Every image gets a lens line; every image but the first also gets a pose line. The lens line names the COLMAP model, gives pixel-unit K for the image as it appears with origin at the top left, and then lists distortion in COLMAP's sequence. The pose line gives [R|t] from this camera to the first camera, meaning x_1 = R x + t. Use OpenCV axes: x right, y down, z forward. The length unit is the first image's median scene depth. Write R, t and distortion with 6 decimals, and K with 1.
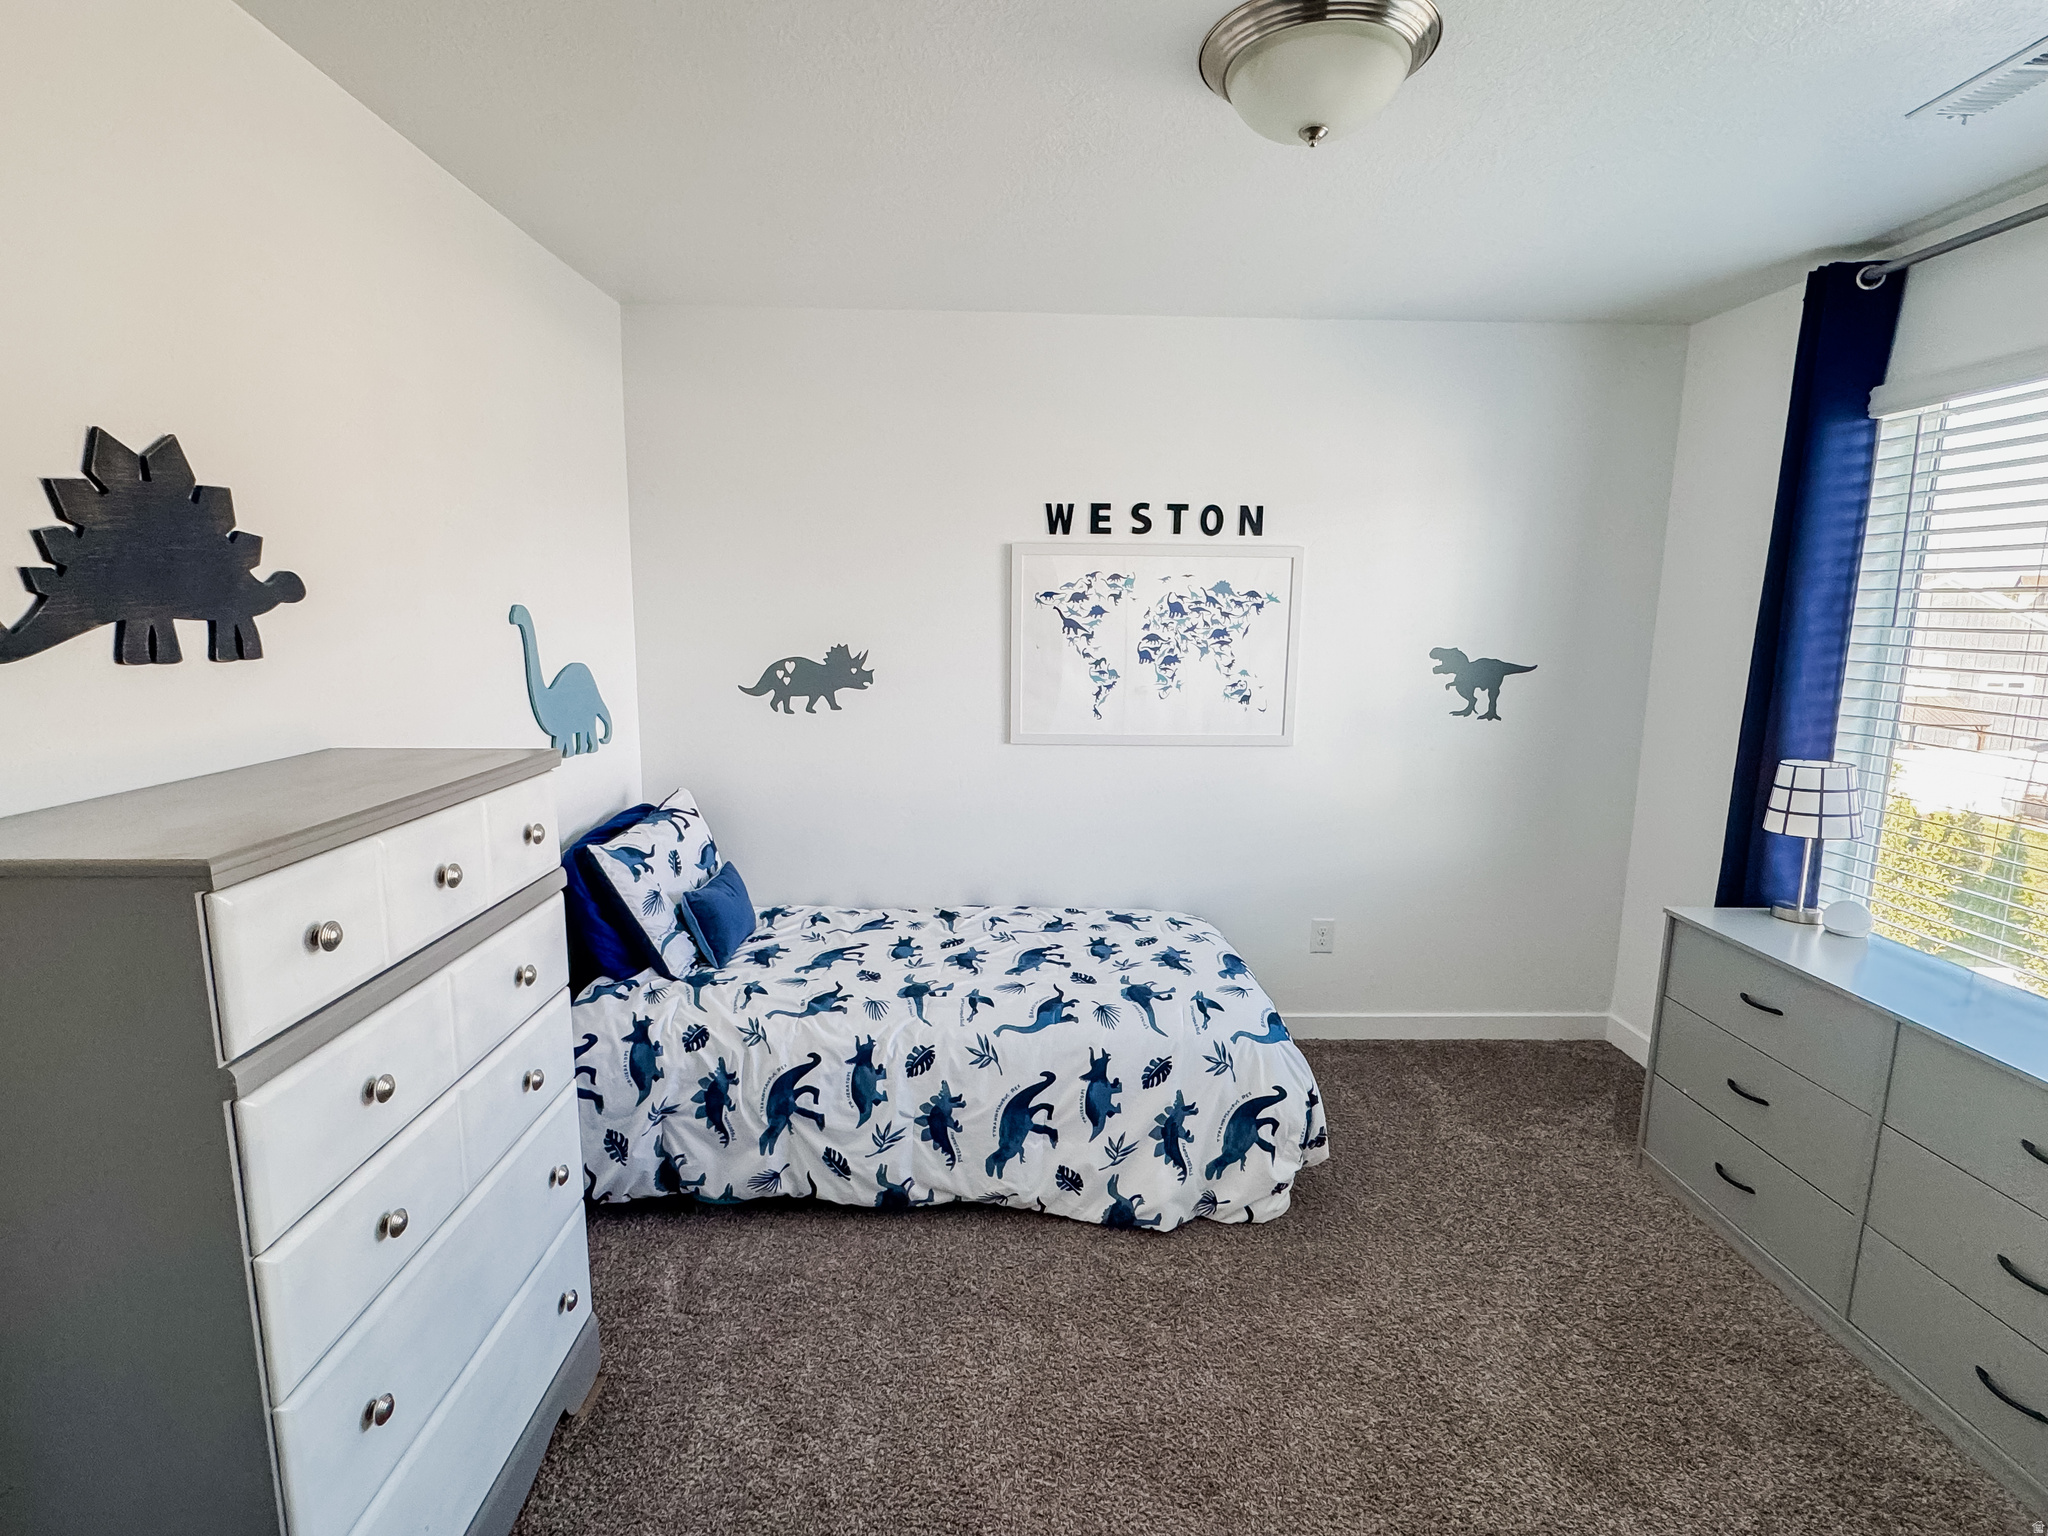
lens RADIAL K [[1022.3, 0, 1014.8], [0, 1022.3, 771.3], [0, 0, 1]] dist [0.002001, 0.000453]
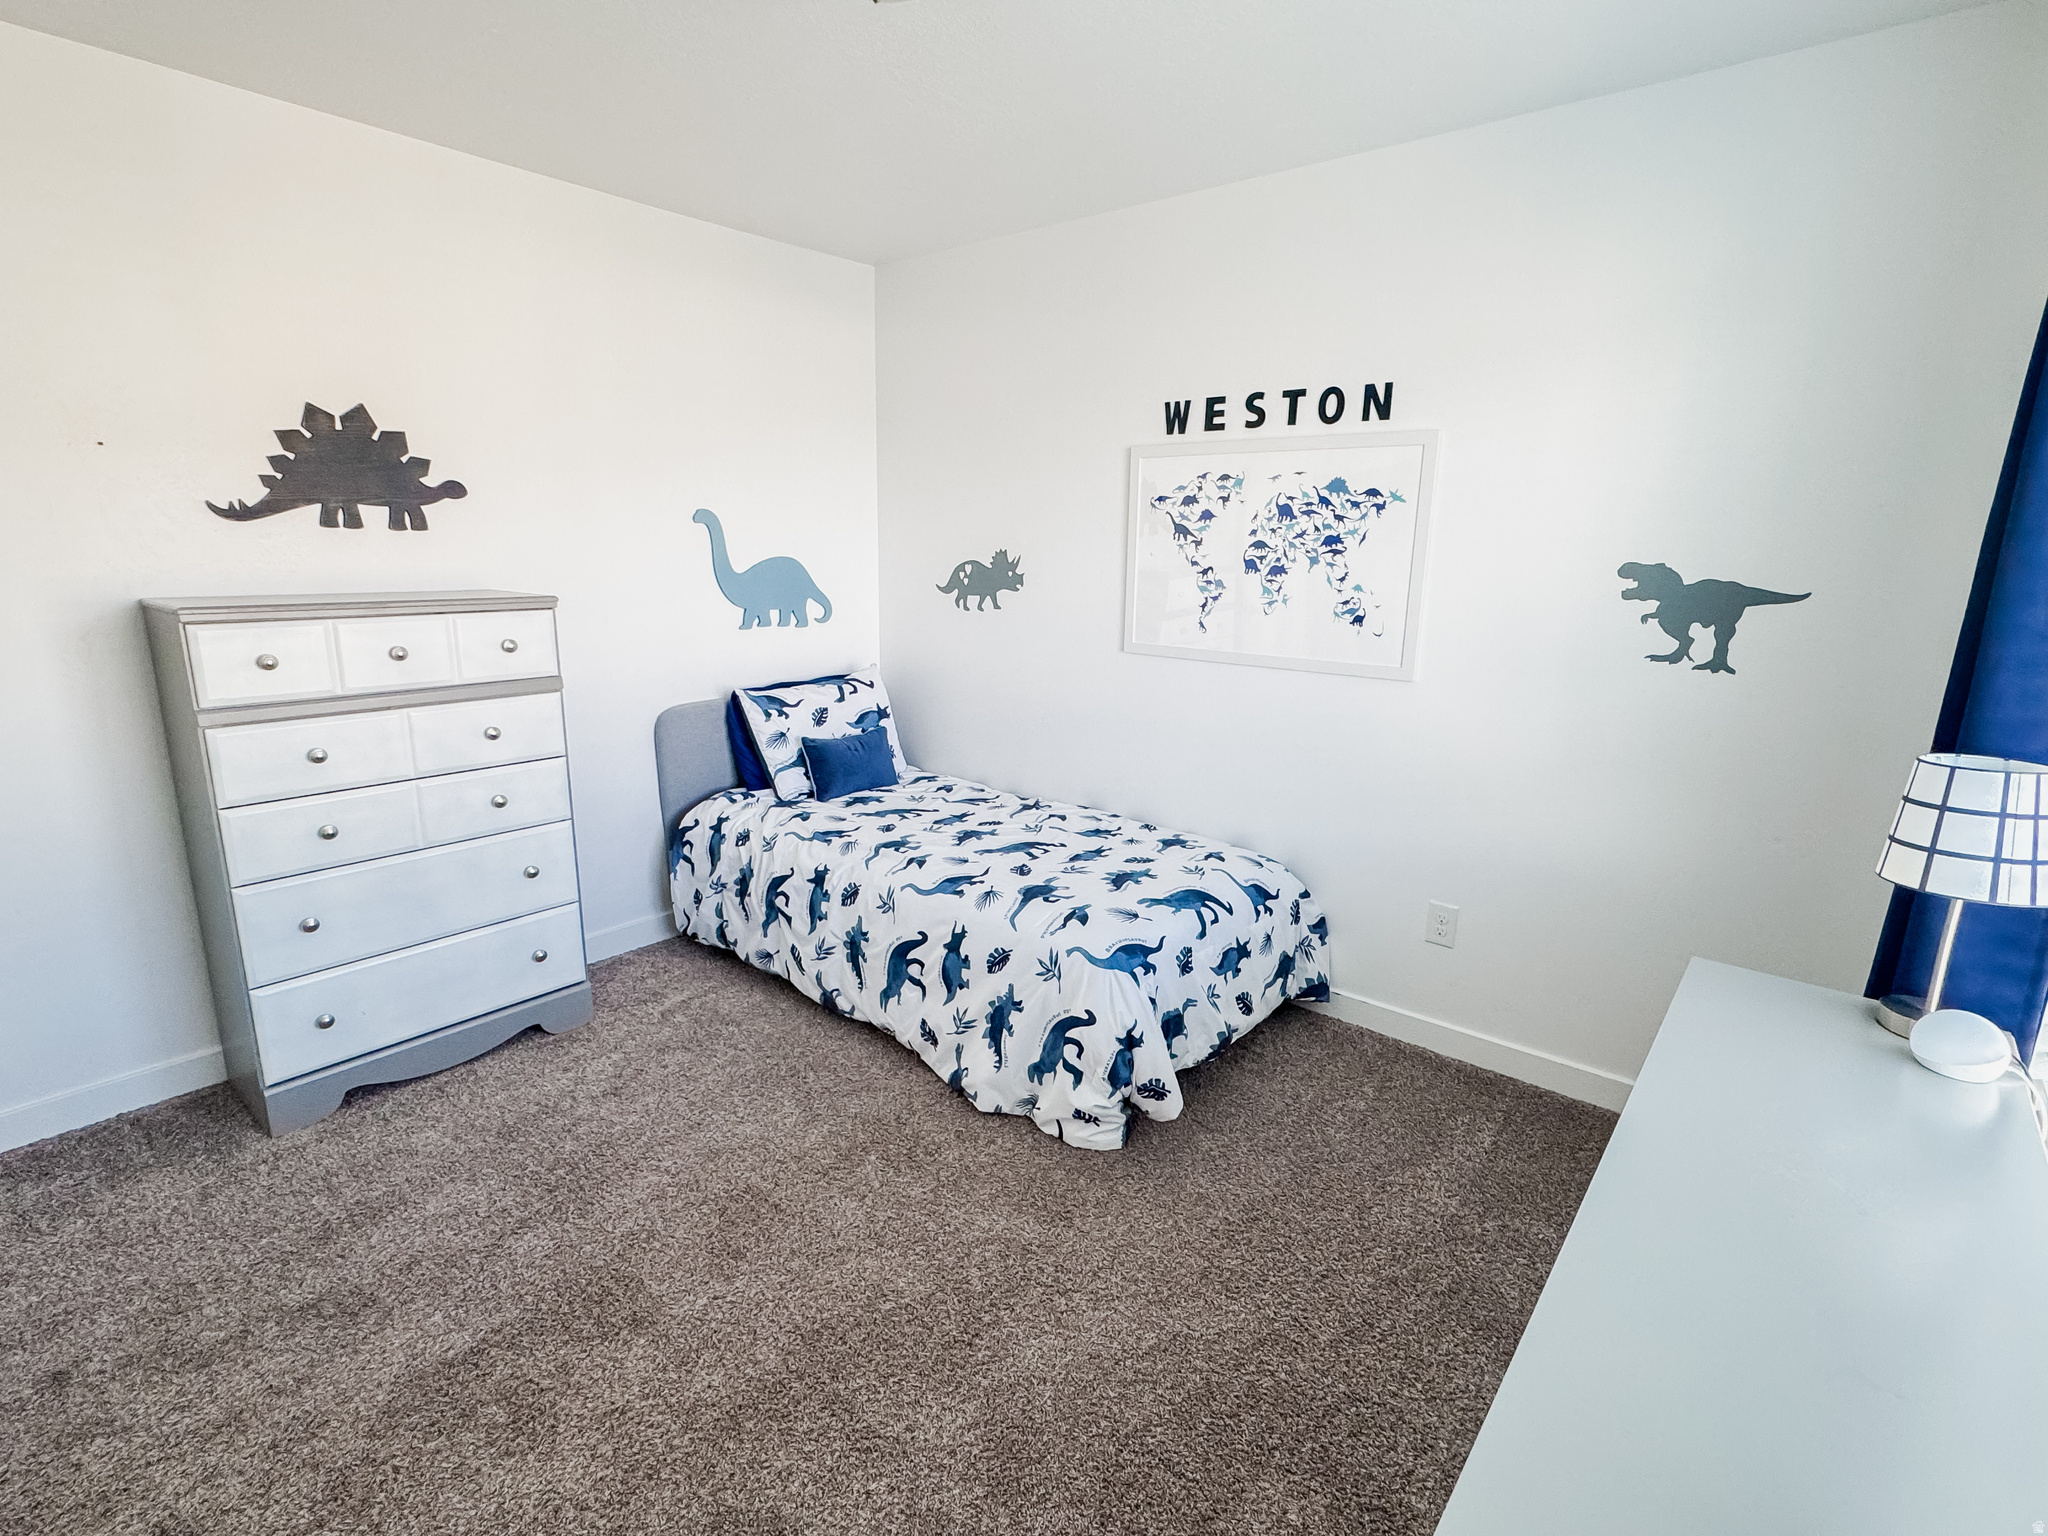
lens RADIAL K [[1022.3, 0, 1017.5], [0, 1022.3, 776.8], [0, 0, 1]] dist [0.002001, 0.000453]
pose [[0.730699, 0.156063, -0.664623, 0.668585], [-0.117923, 0.987740, 0.102288, 0.004115], [0.672438, 0.003633, 0.740144, 0.210758]]
